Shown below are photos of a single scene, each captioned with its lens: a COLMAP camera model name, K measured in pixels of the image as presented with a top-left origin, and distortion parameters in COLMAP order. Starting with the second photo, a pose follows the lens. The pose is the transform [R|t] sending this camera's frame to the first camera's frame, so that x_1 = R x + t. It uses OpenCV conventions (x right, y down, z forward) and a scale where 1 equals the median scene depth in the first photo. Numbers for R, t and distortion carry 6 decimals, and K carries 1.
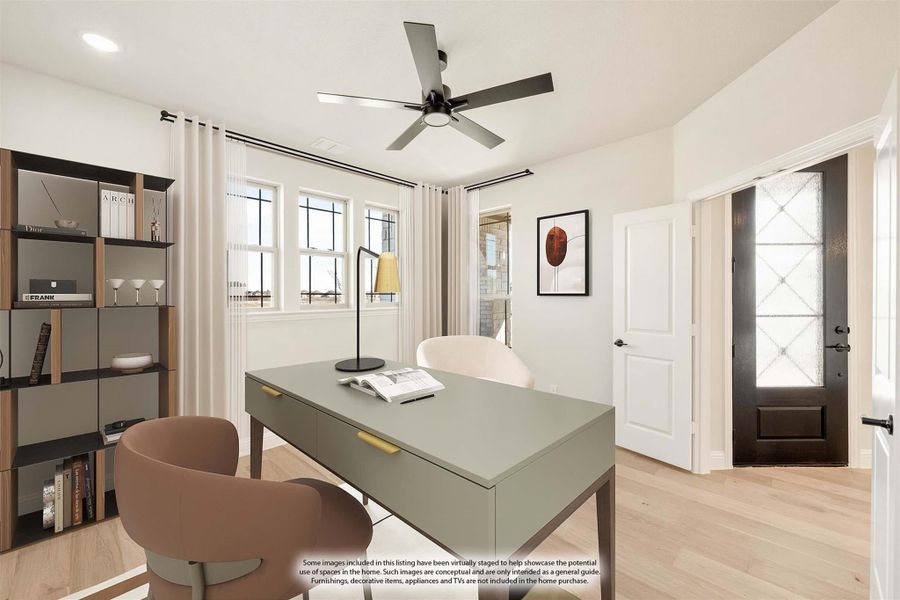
lens RADIAL K [[367.0, 0, 451.8], [0, 367.0, 300.2], [0, 0, 1]] dist [0.000076, -0.000448]
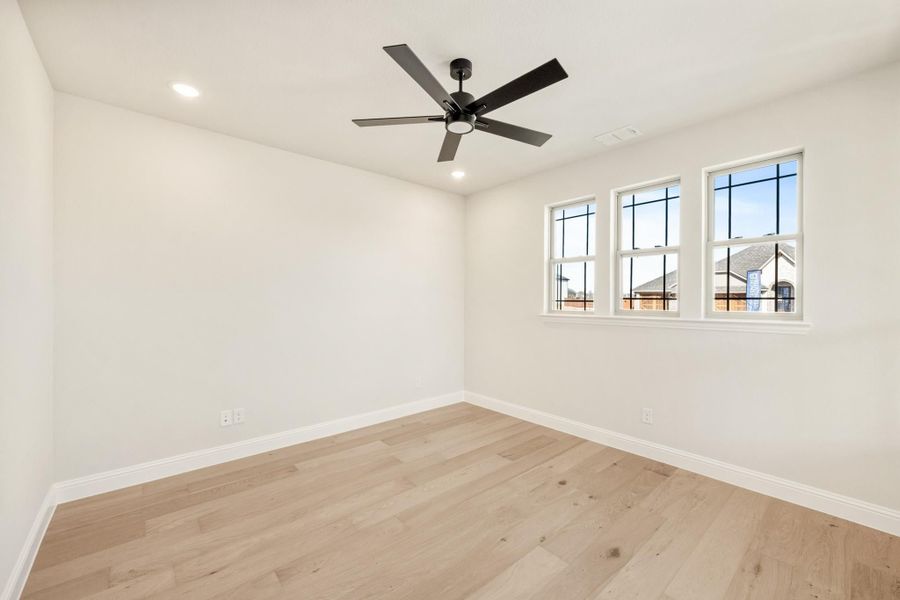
lens RADIAL K [[367.0, 0, 450.4], [0, 367.0, 298.4], [0, 0, 1]] dist [0.000076, -0.000448]
pose [[-0.085693, 0.003147, -0.996317, 0.634330], [-0.015721, 0.999866, 0.004510, -0.016062], [0.996198, 0.016050, -0.085632, 0.694614]]
